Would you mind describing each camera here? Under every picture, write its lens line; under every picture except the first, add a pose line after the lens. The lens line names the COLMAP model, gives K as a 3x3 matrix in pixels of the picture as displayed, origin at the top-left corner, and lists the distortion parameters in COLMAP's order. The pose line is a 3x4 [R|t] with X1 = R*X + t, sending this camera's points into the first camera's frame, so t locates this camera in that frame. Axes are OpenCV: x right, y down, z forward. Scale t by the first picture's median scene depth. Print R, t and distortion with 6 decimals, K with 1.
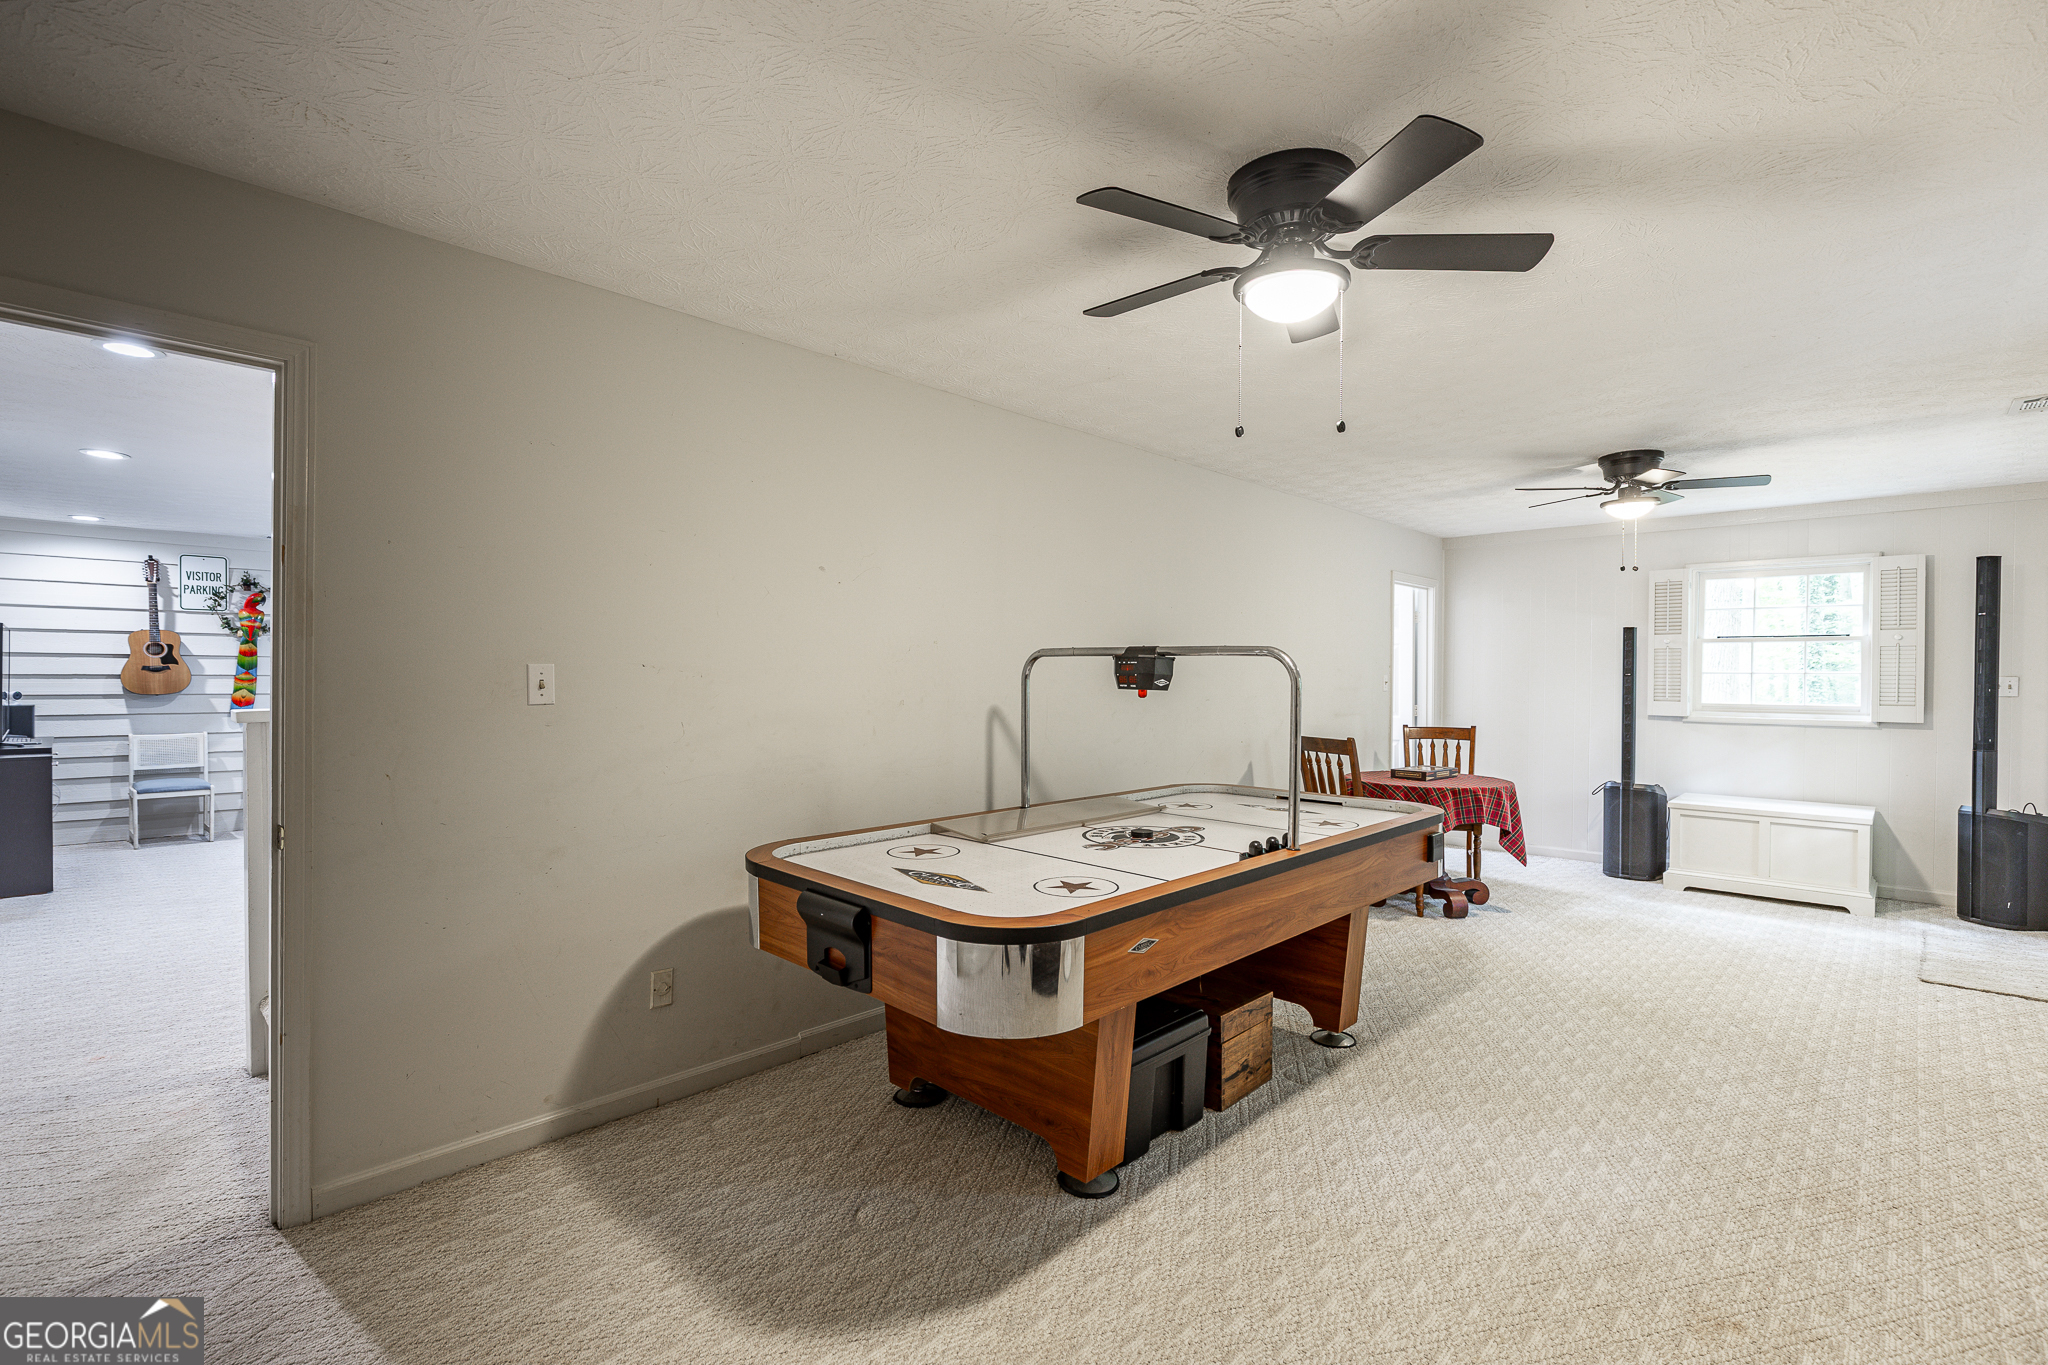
lens RADIAL K [[948.3, 0, 1040.0], [0, 948.3, 683.1], [0, 0, 1]] dist [0.000466, -0.000305]
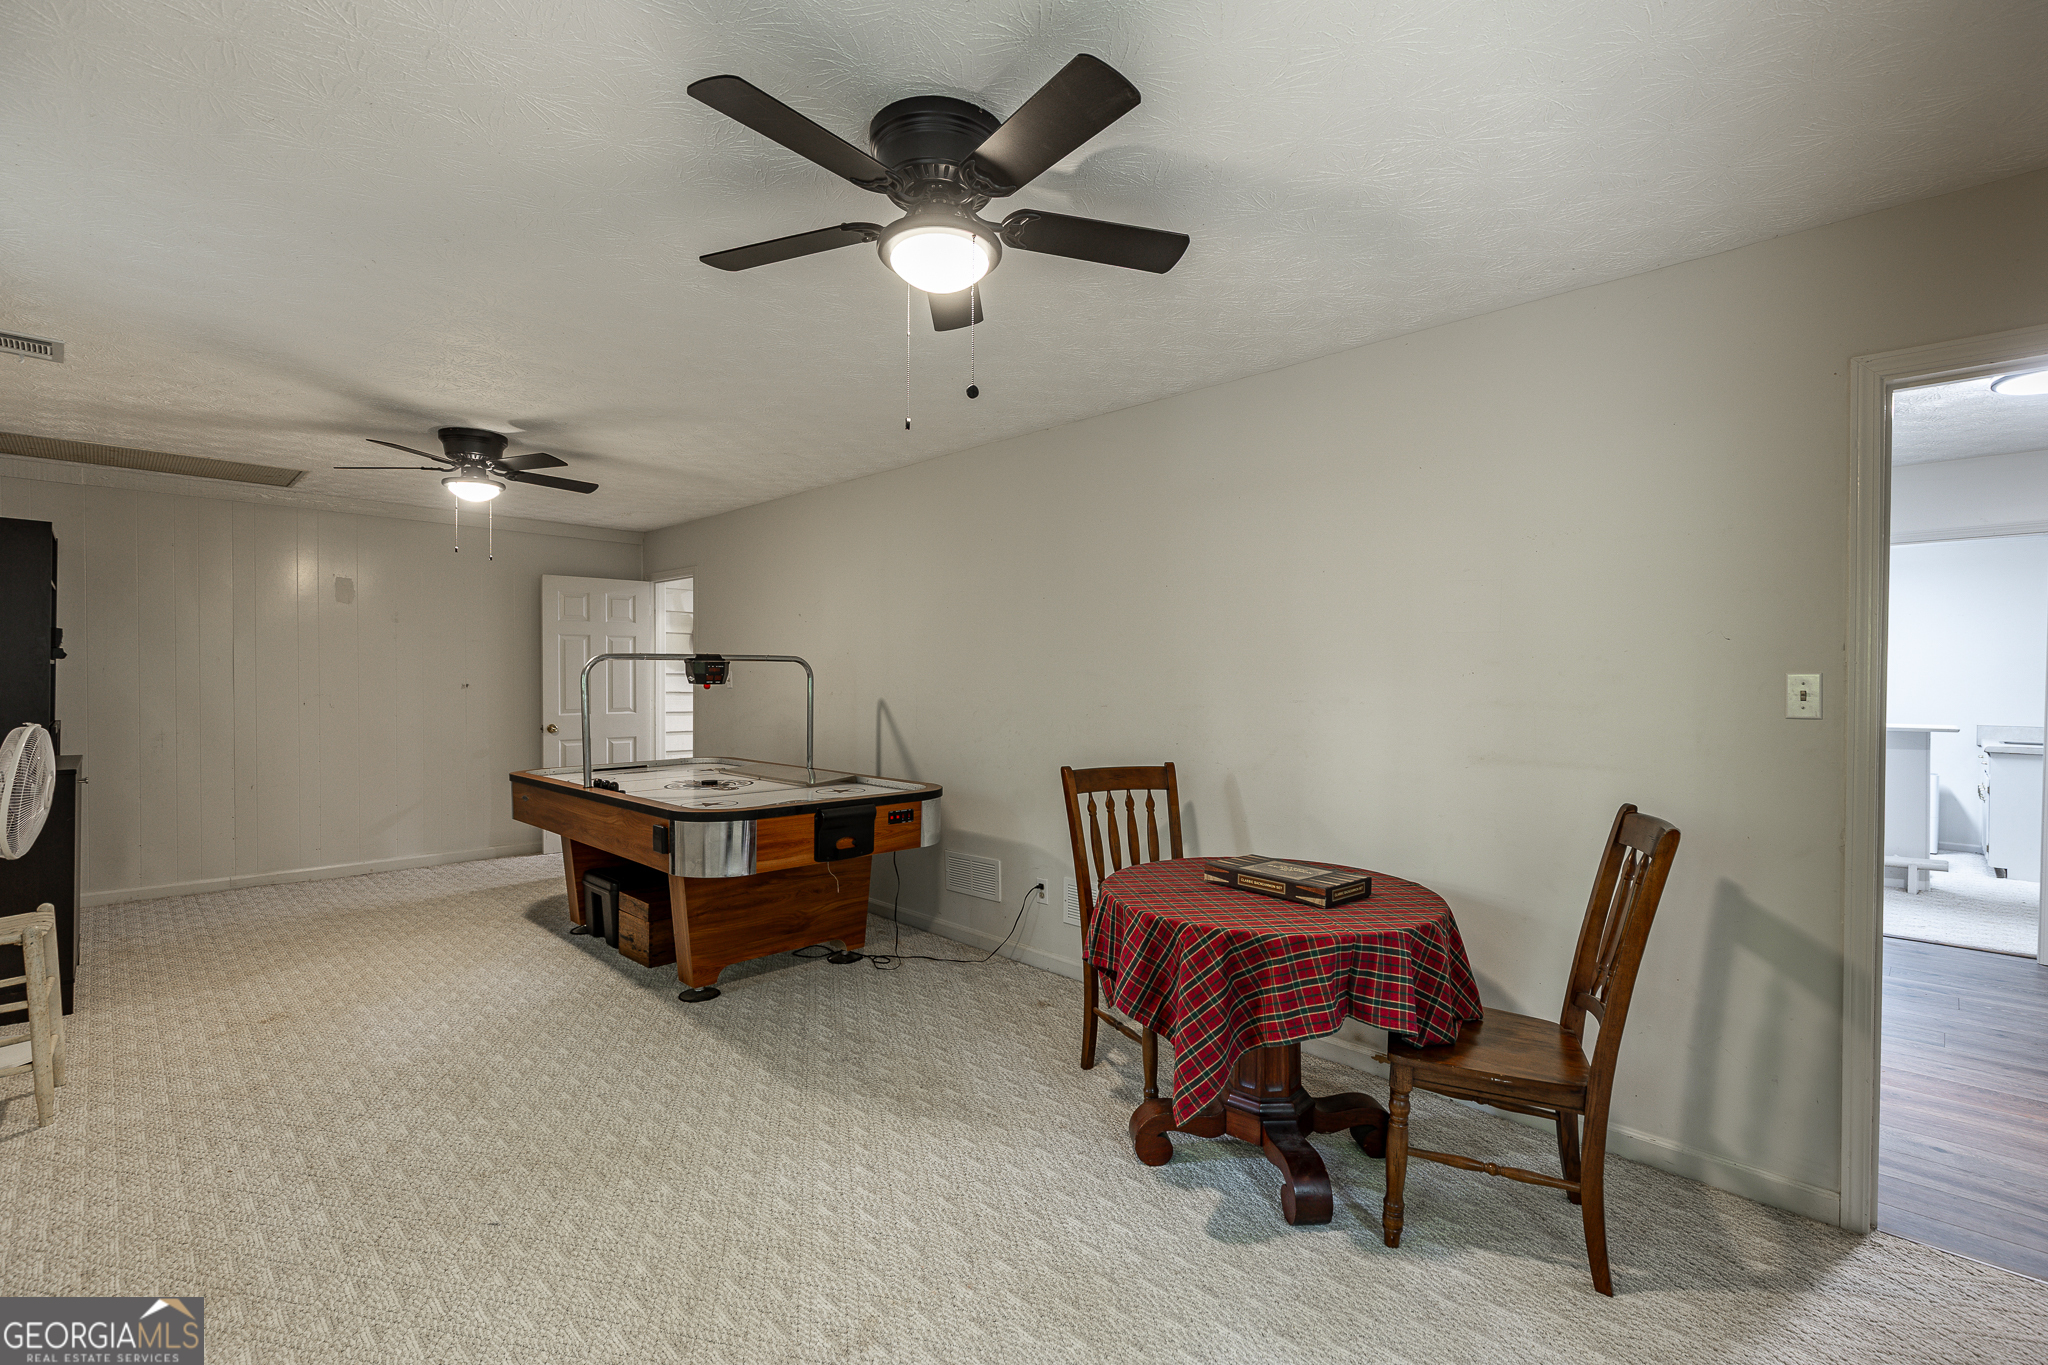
lens RADIAL K [[906.1, 0, 1039.0], [0, 906.1, 682.0], [0, 0, 1]] dist [-0.001862, 0.000038]
pose [[-0.027069, -0.002403, -0.999631, 1.425677], [-0.012958, 0.999914, -0.002053, 0.000401], [0.999550, 0.012898, -0.027098, 1.478807]]
